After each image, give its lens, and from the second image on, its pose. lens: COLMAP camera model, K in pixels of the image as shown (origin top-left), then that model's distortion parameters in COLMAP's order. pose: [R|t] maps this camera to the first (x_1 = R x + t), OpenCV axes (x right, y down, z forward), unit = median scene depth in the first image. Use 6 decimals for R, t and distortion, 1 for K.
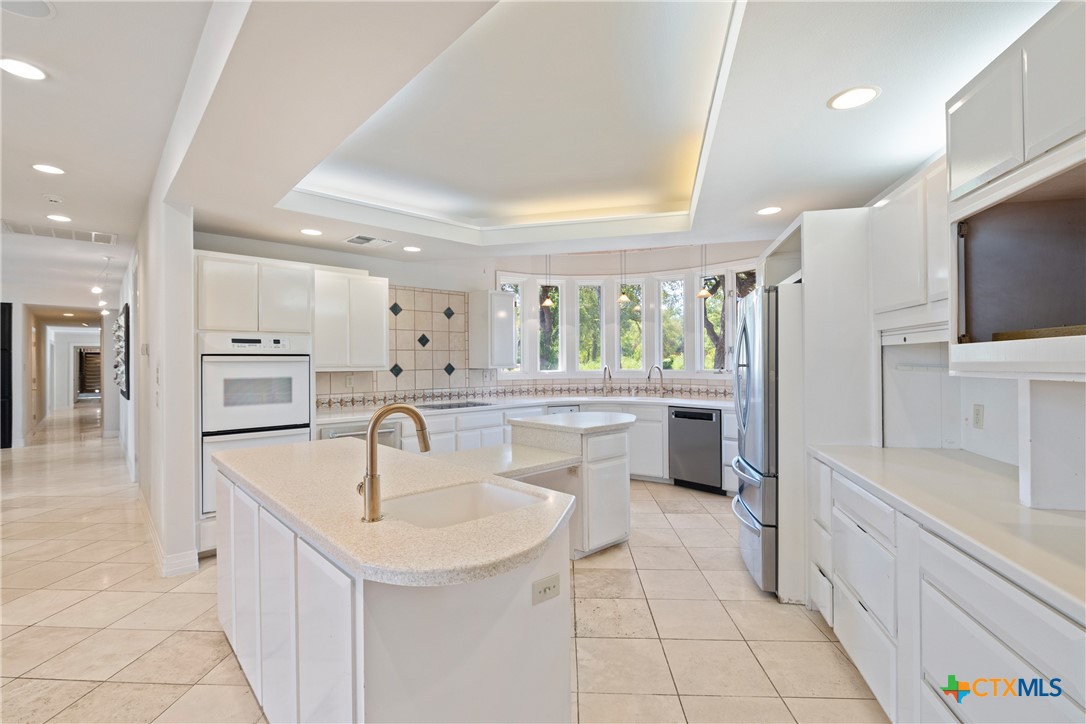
lens RADIAL K [[500.1, 0, 548.7], [0, 500.1, 367.9], [0, 0, 1]] dist [0.001263, 0.000119]
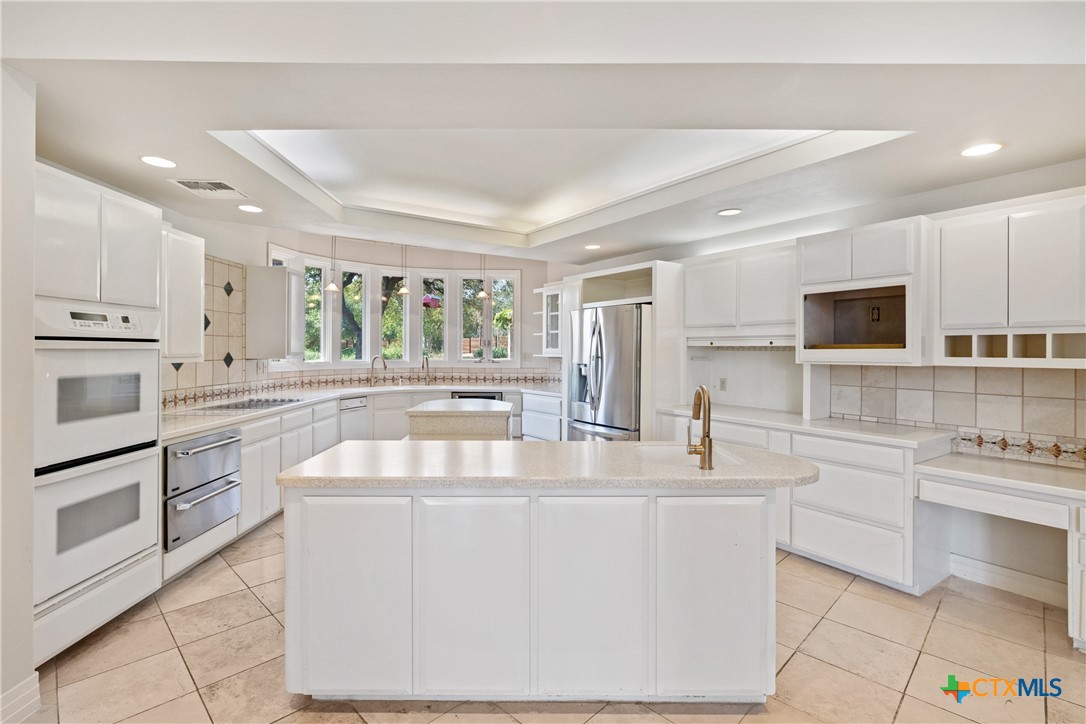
lens RADIAL K [[496.1, 0, 542.9], [0, 496.1, 351.9], [0, 0, 1]] dist [0.003945, 0.000150]
pose [[0.676879, 0.008512, 0.736046, -0.441296], [-0.001469, 0.999947, -0.010212, -0.002657], [-0.736093, 0.005831, 0.676855, 0.100195]]
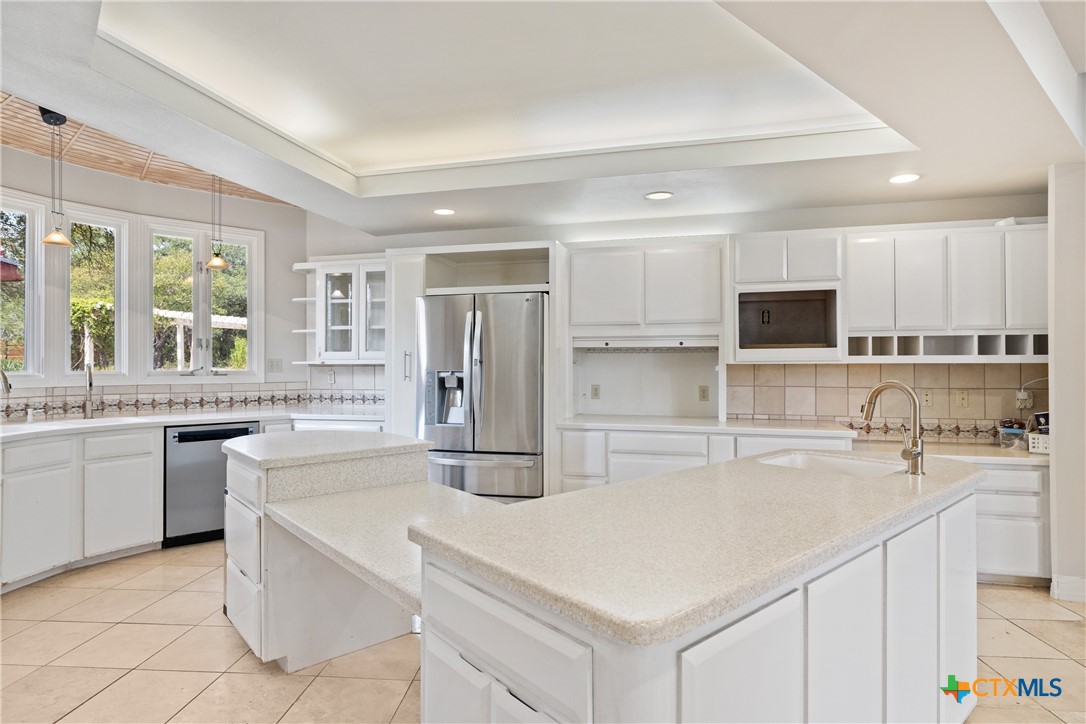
lens RADIAL K [[564.7, 0, 539.9], [0, 564.7, 364.9], [0, 0, 1]] dist [0.003593, 0.000212]
pose [[0.052652, 0.005812, 0.998596, -0.462334], [0.012593, 0.999900, -0.006484, 0.007717], [-0.998534, 0.012917, 0.052573, 0.480925]]
